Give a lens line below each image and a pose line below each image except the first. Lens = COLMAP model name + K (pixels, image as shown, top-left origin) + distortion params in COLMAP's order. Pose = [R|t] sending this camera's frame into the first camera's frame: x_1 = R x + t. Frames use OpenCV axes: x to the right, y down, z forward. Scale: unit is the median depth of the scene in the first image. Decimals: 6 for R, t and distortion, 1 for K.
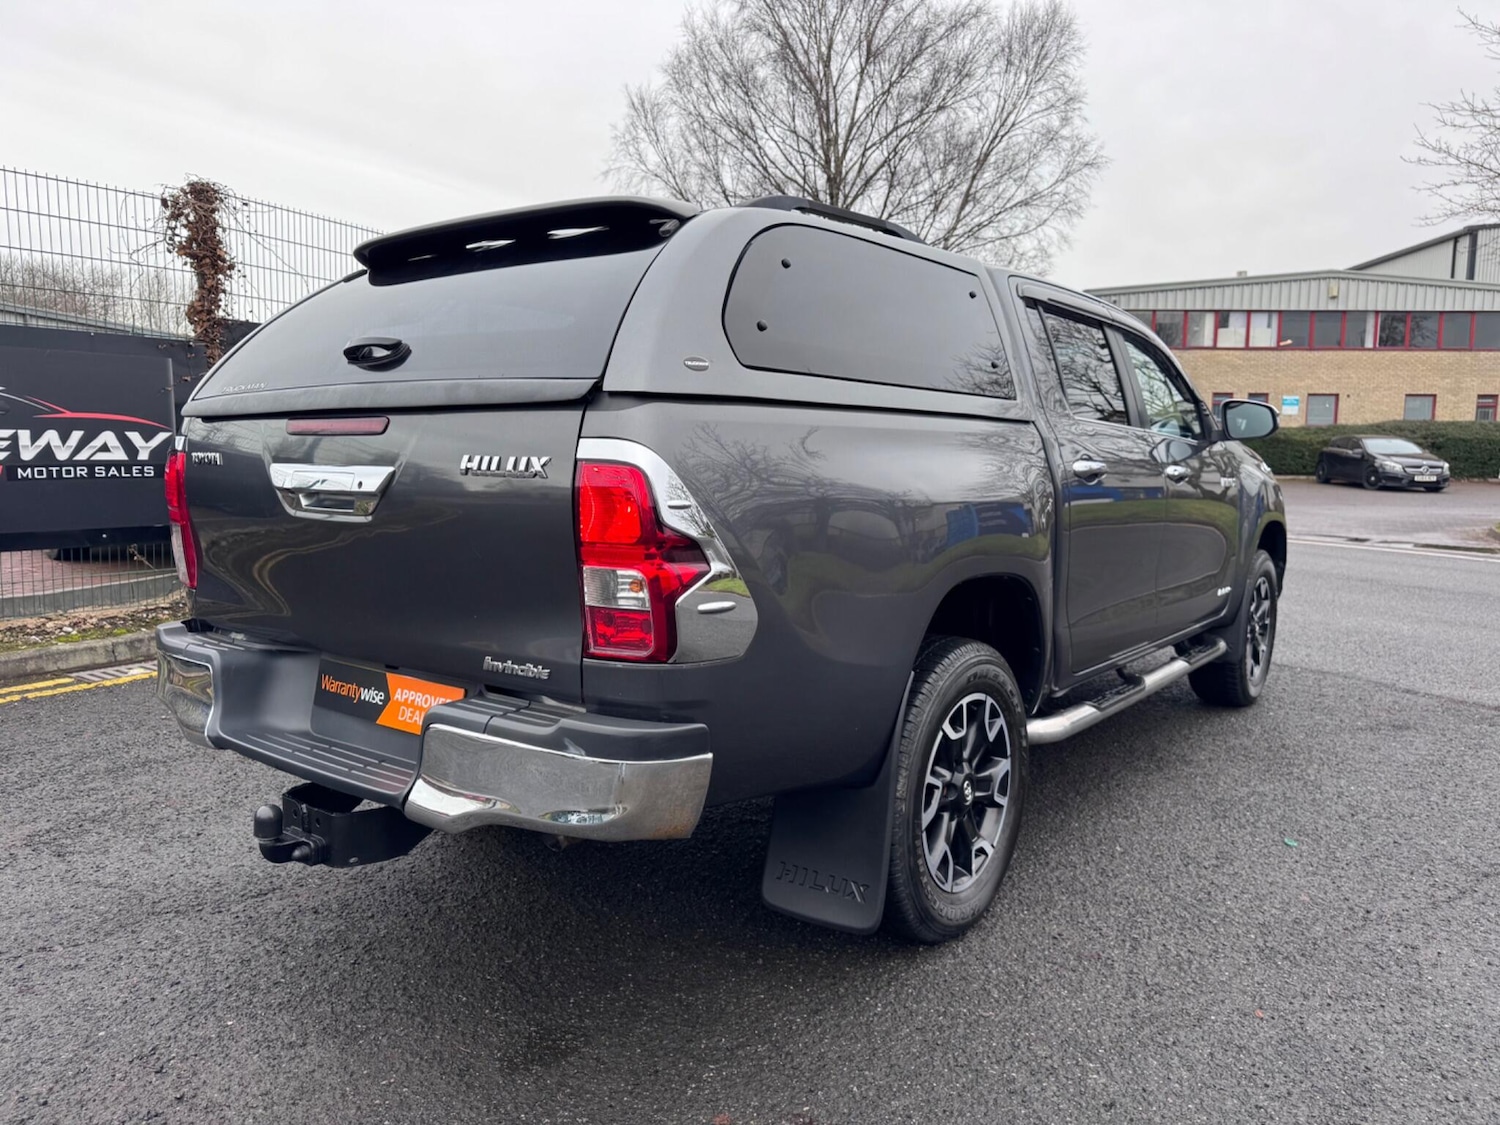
lens RADIAL K [[1074.8, 0, 753.8], [0, 1074.8, 565.1], [0, 0, 1]] dist [0.068198, -0.086819]
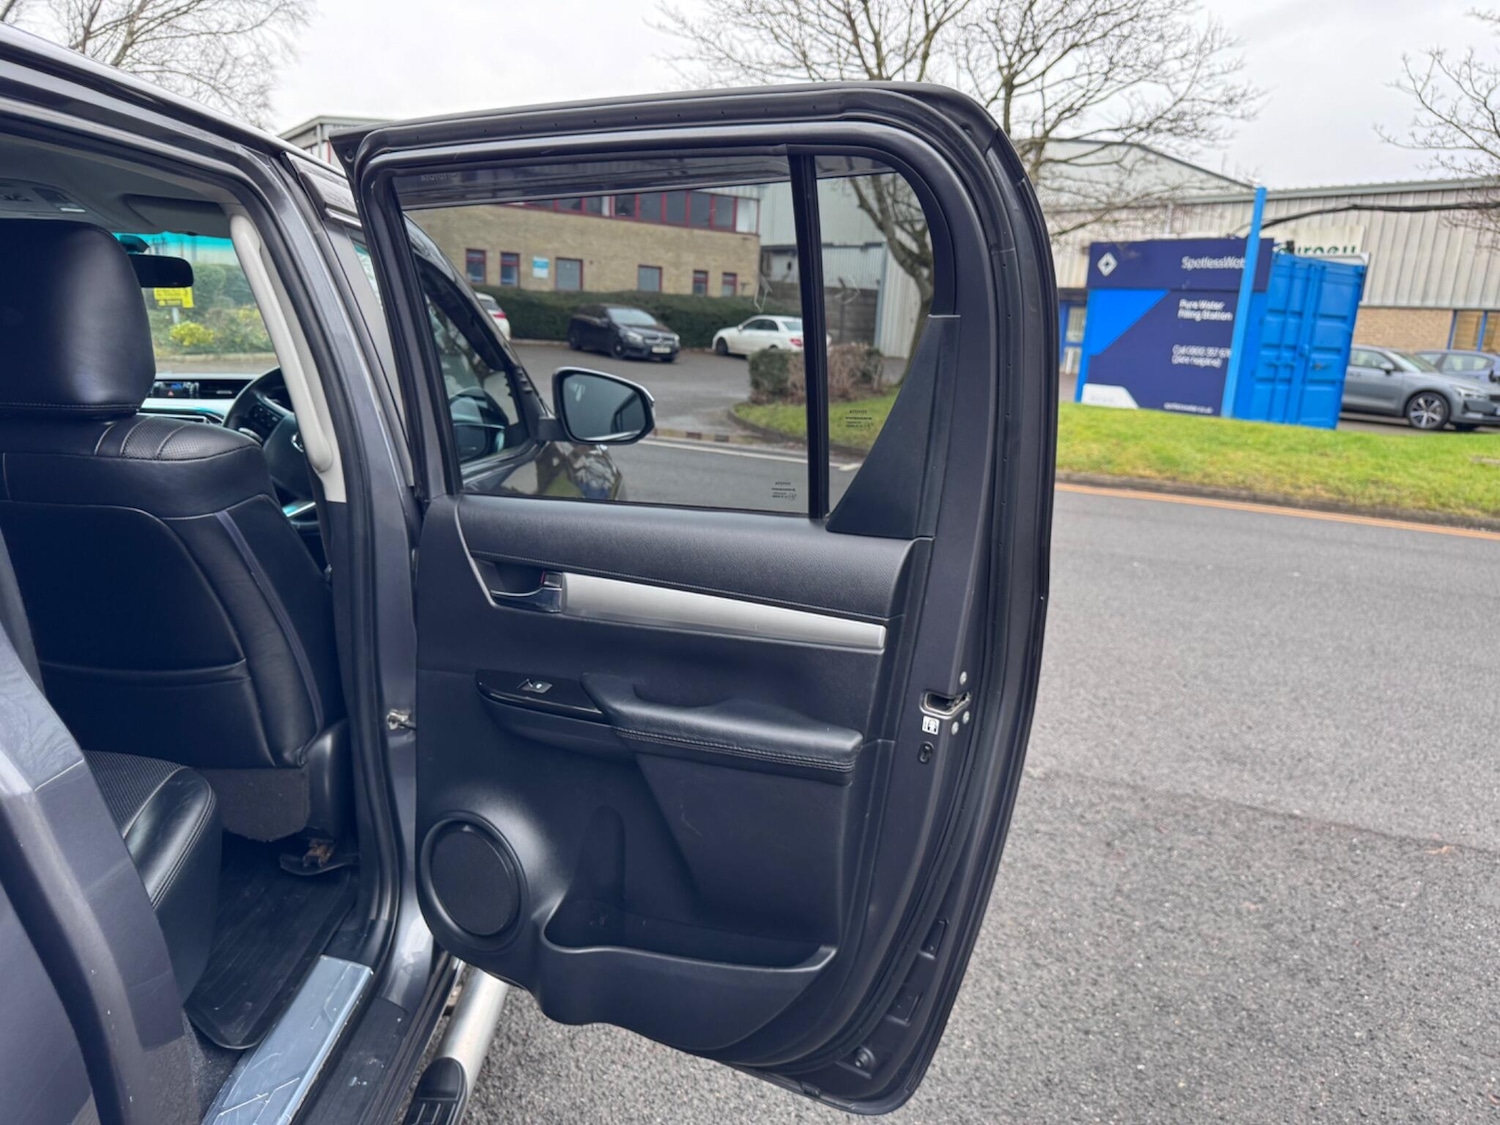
lens RADIAL K [[1074.8, 0, 753.8], [0, 1074.8, 565.1], [0, 0, 1]] dist [0.068198, -0.086819]
pose [[0.794439, -0.103073, 0.598533, 0.276726], [0.019440, 0.989304, 0.144565, -0.202754], [-0.607032, -0.103213, 0.787946, 0.786626]]
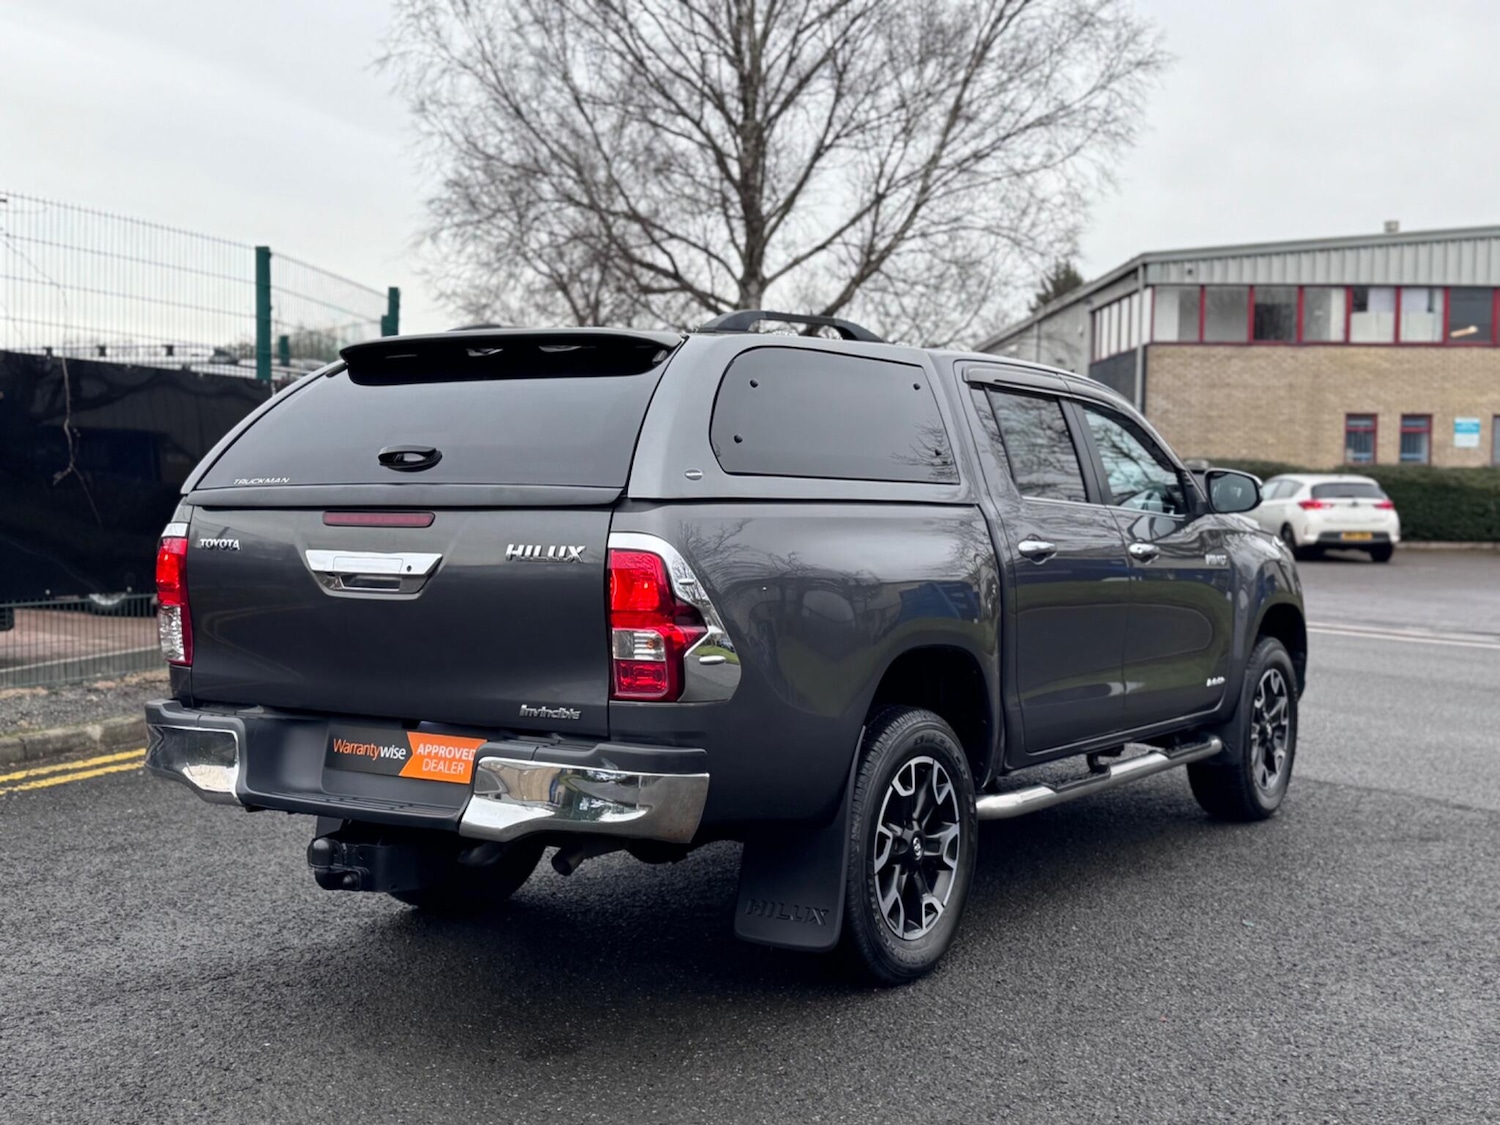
lens RADIAL K [[1859.9, 0, 750.0], [0, 1859.9, 562.5], [0, 0, 1]] dist [0.099588, 0.012317]
pose [[0.997165, -0.003337, 0.075167, -0.100237], [0.008742, 0.997389, -0.071692, 0.052603], [-0.074731, 0.072146, 0.994590, -0.800024]]
